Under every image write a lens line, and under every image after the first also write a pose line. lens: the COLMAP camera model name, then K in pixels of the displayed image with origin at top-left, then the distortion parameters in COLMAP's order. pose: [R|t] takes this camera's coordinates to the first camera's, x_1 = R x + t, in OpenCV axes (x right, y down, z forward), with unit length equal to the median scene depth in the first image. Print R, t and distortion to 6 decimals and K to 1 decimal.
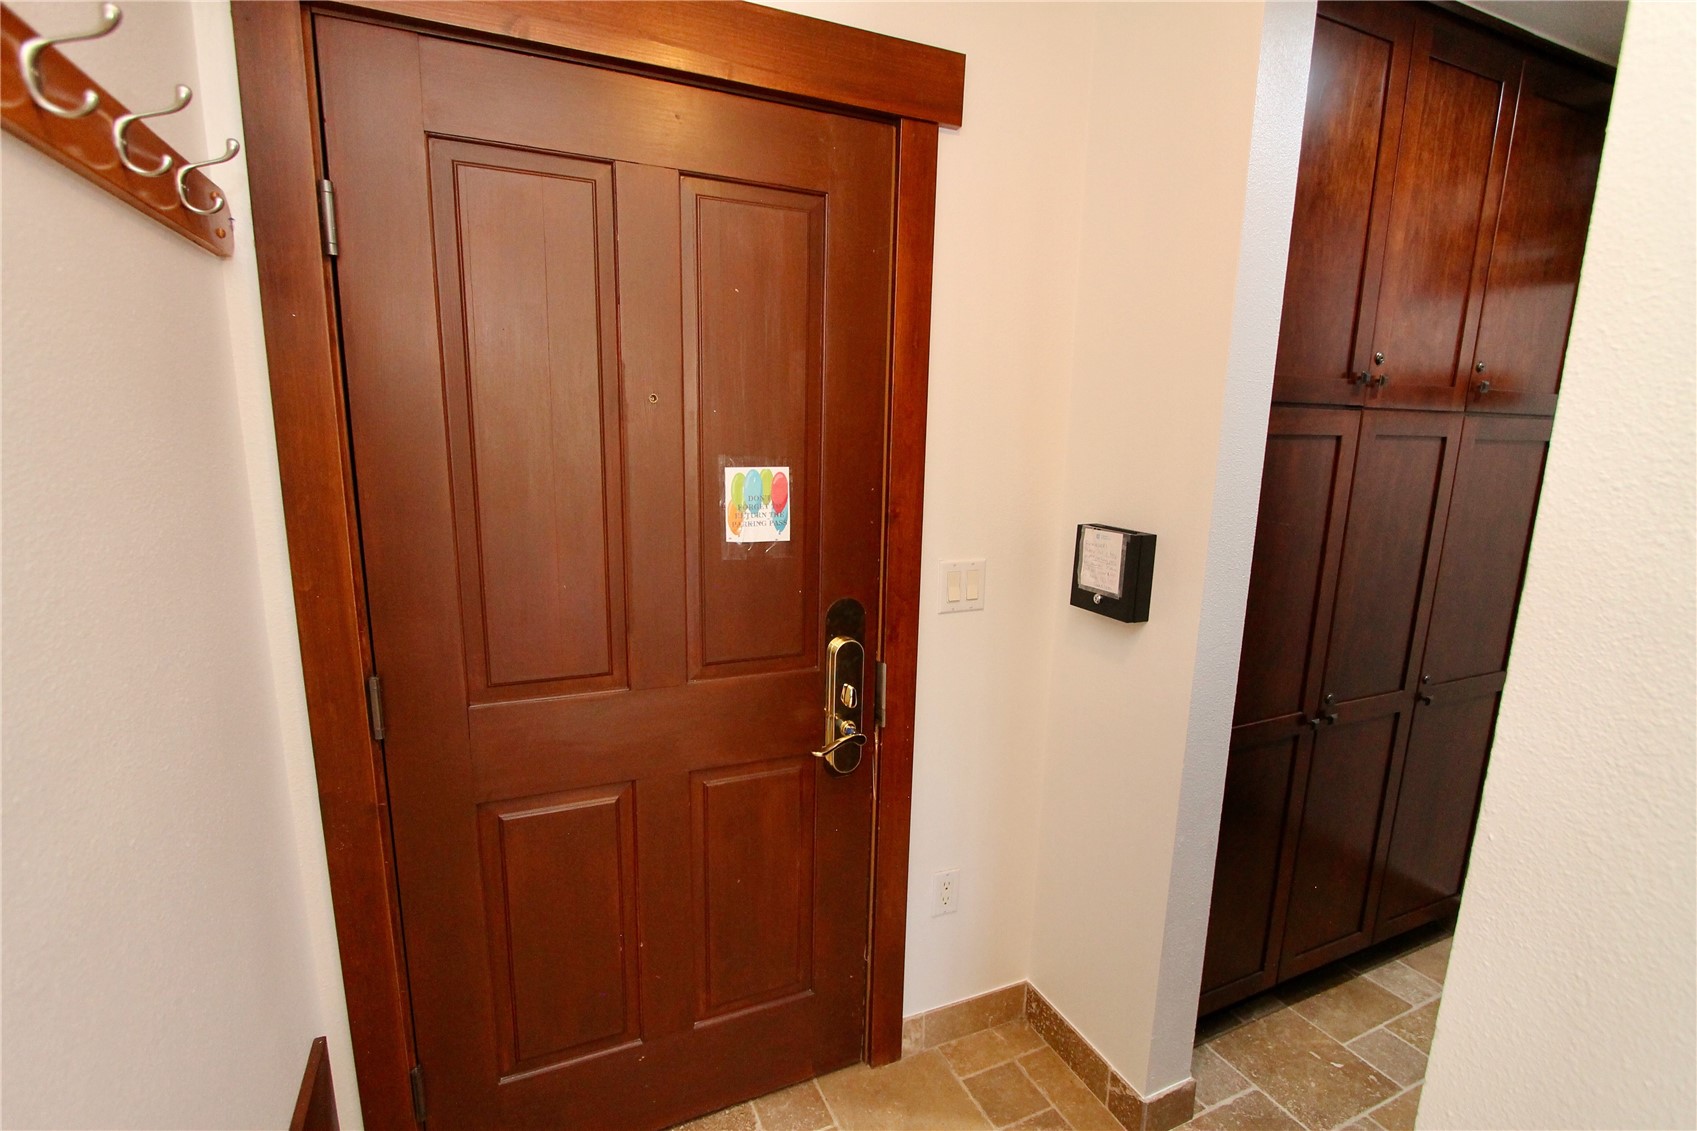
lens RADIAL K [[793.5, 0, 846.2], [0, 793.5, 568.3], [0, 0, 1]] dist [-0.019036, 0.003335]
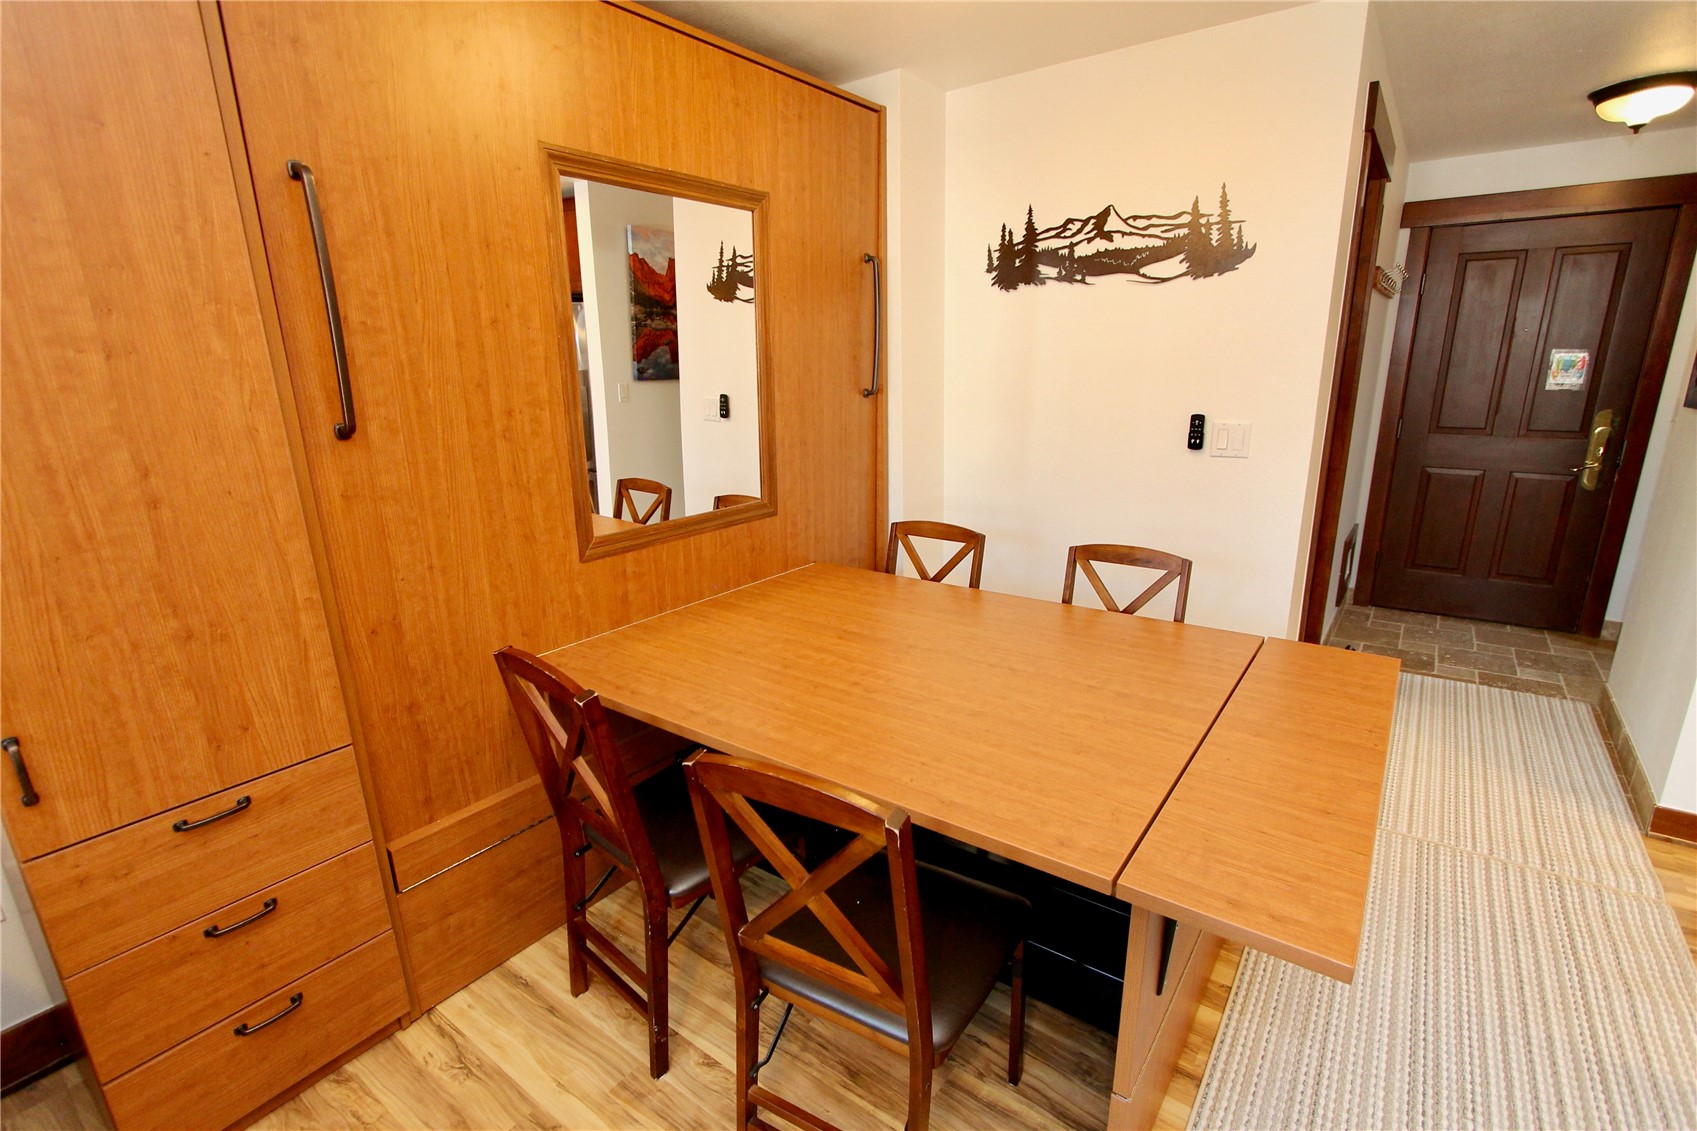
lens RADIAL K [[793.5, 0, 845.8], [0, 793.5, 568.2], [0, 0, 1]] dist [-0.019036, 0.003335]
pose [[0.486136, 0.205608, -0.849351, 1.054935], [-0.148004, 0.977258, 0.151859, 0.525120], [0.861259, 0.051883, 0.505511, -2.314937]]
